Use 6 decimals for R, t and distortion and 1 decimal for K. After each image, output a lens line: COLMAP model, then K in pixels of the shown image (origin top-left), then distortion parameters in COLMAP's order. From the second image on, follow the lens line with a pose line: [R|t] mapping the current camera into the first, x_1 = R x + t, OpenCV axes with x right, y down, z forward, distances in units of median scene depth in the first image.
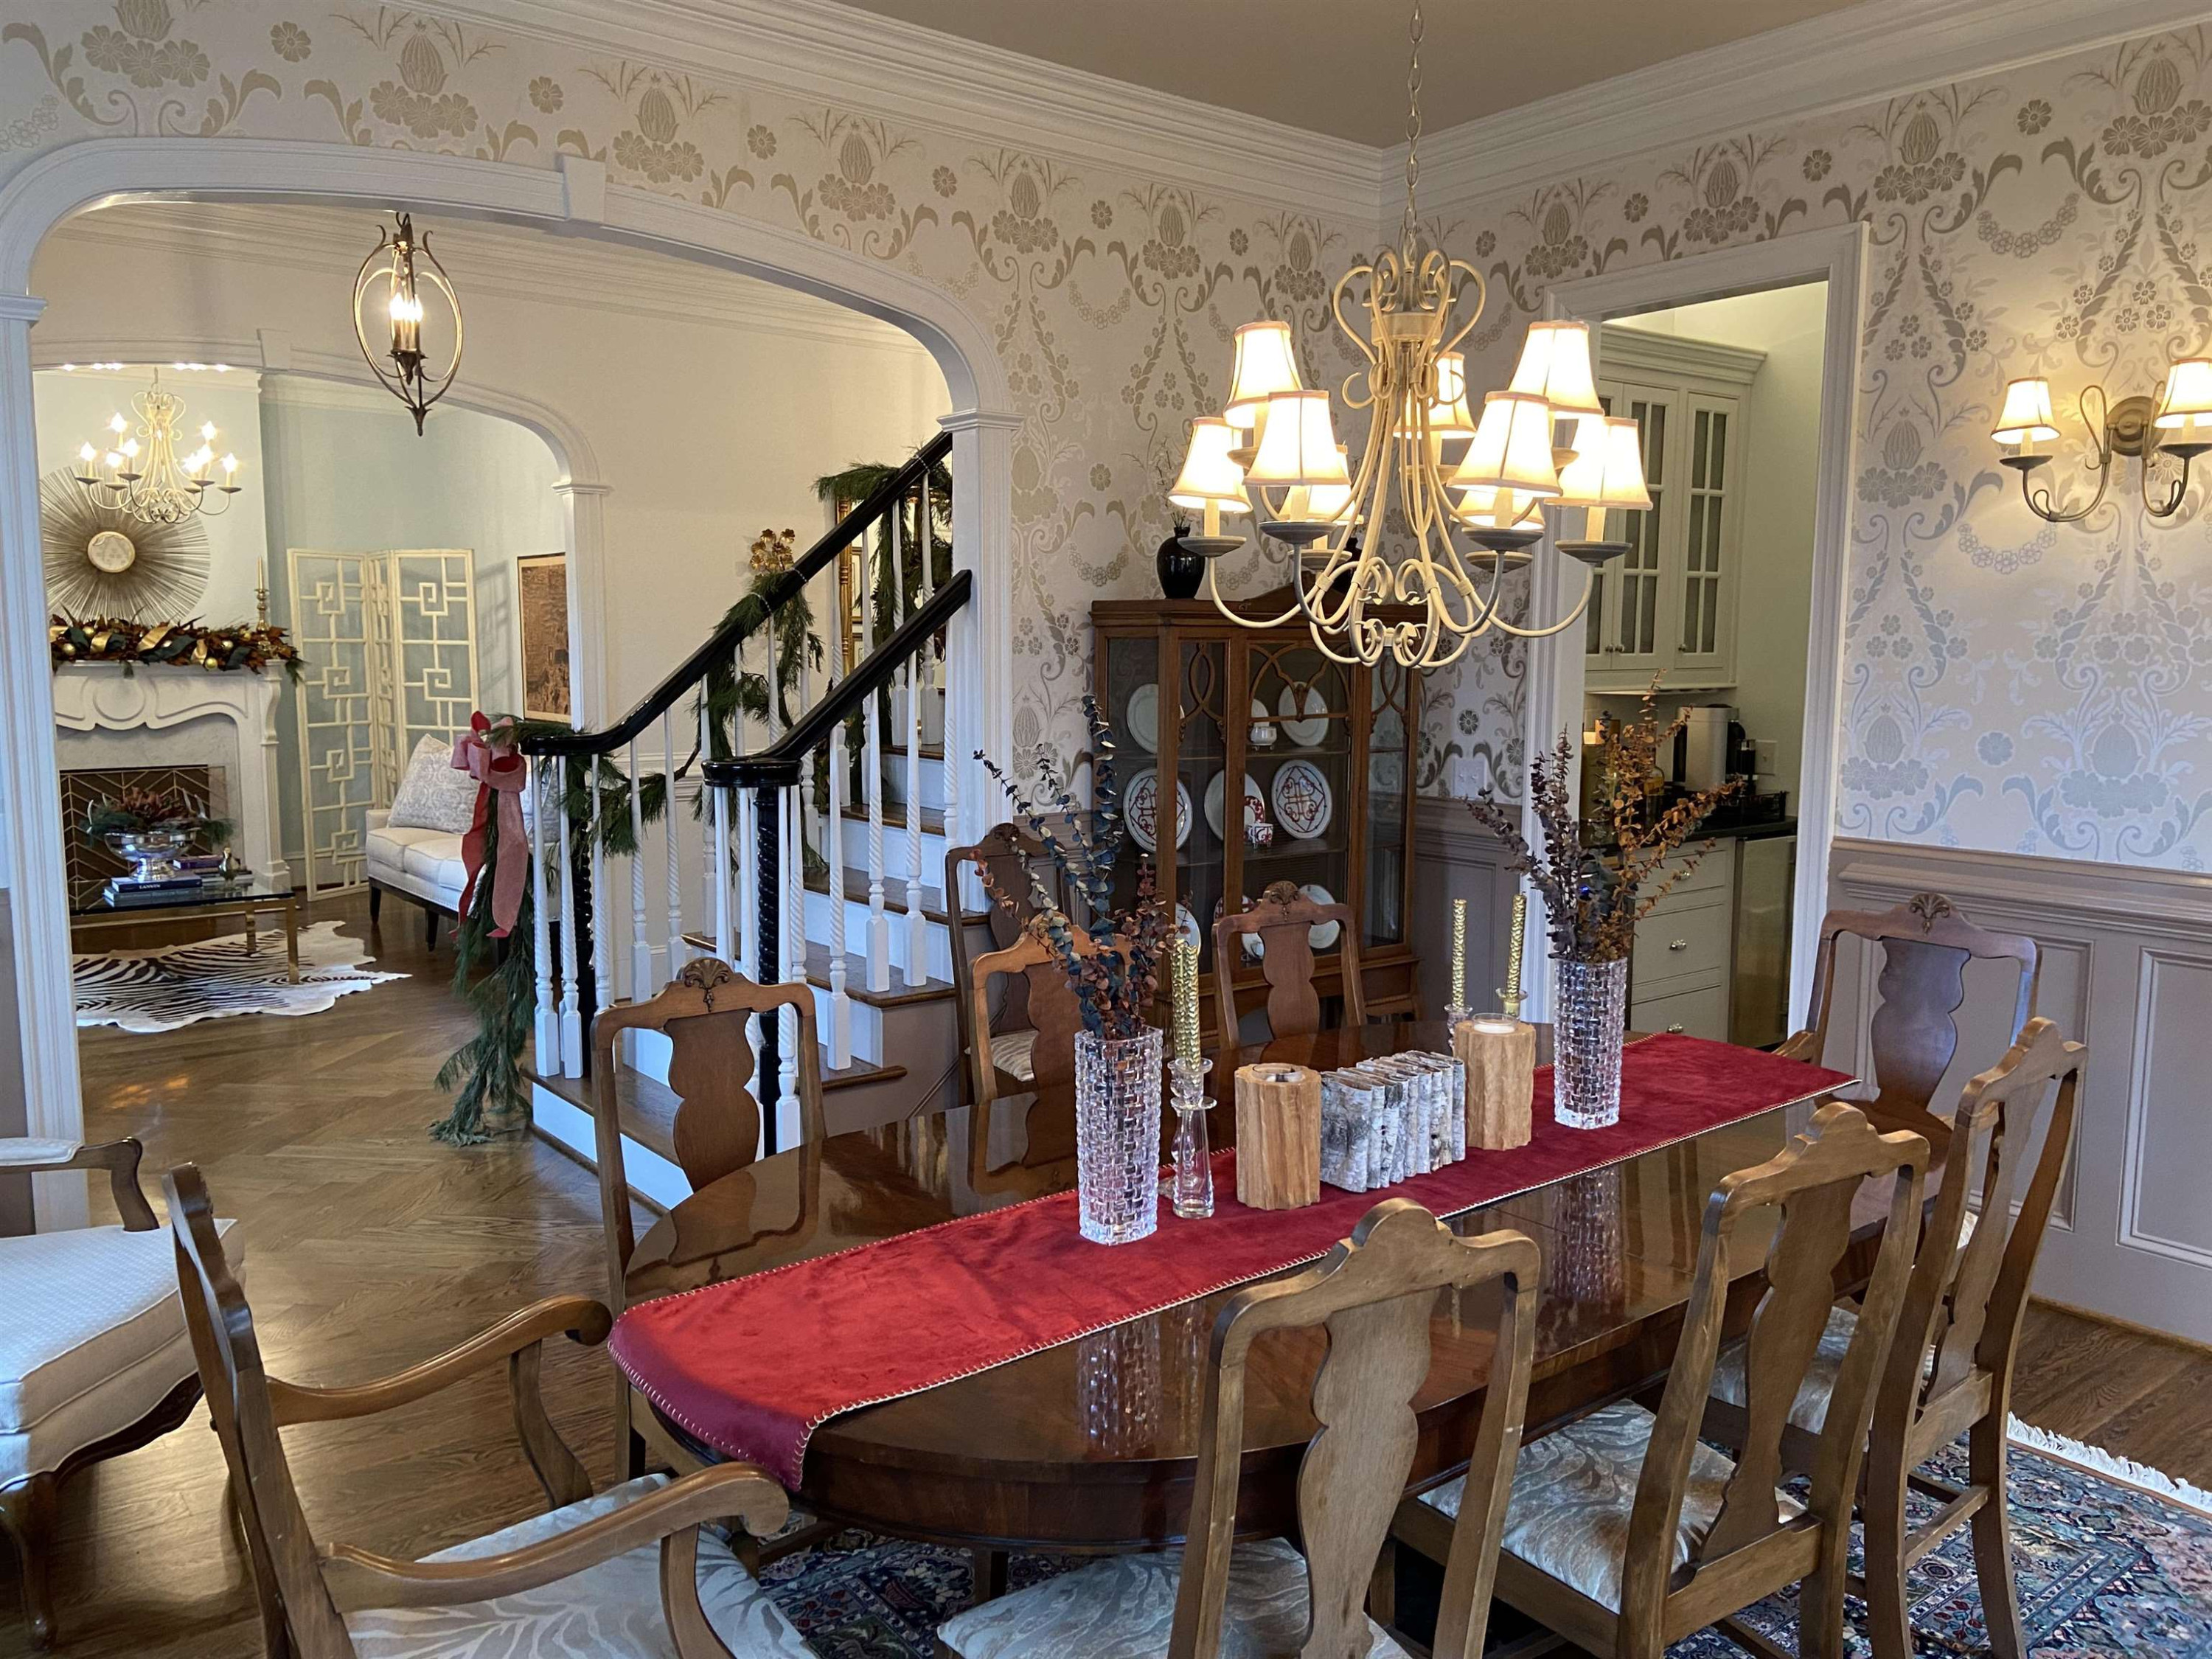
lens RADIAL K [[1662.3, 0, 1114.1], [0, 1662.3, 818.3], [0, 0, 1]] dist [0.056653, -0.021035]
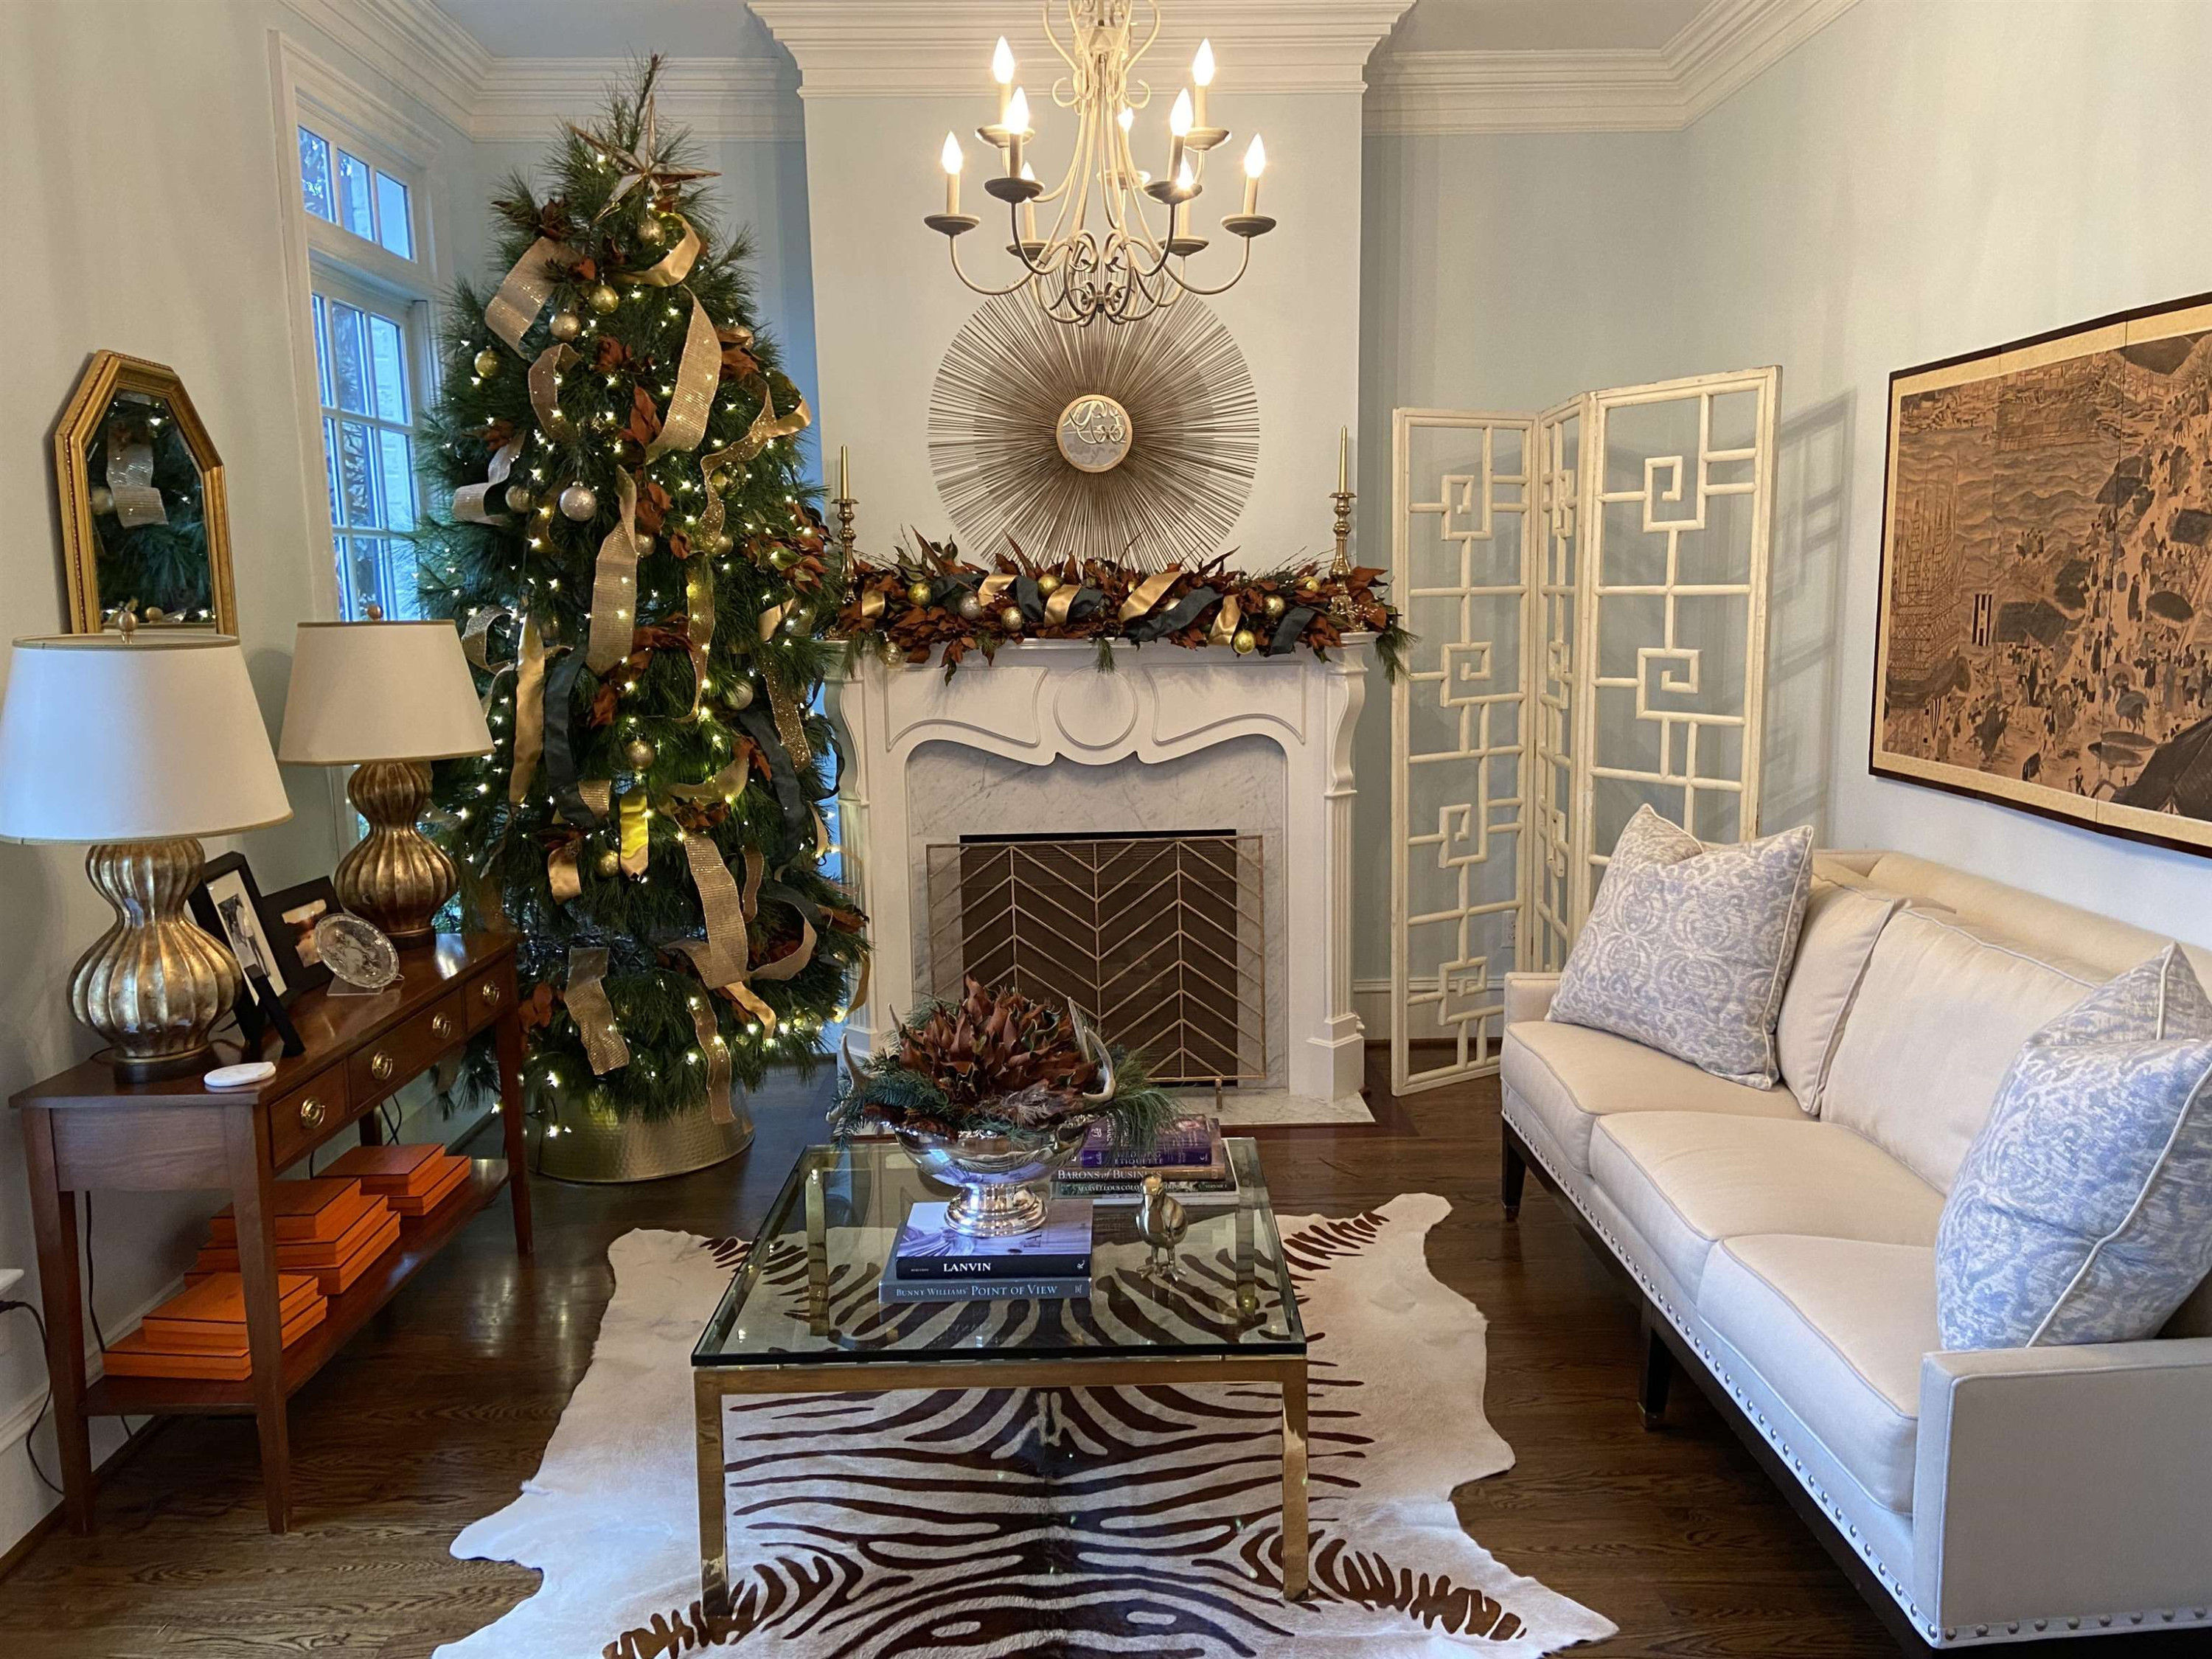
lens RADIAL K [[1662.3, 0, 1115.6], [0, 1662.3, 826.8], [0, 0, 1]] dist [0.056653, -0.021035]
pose [[0.798057, 0.070097, -0.598491, -0.252922], [-0.045542, 0.997387, 0.056089, -0.060652], [0.600858, -0.017506, 0.799164, 0.556785]]
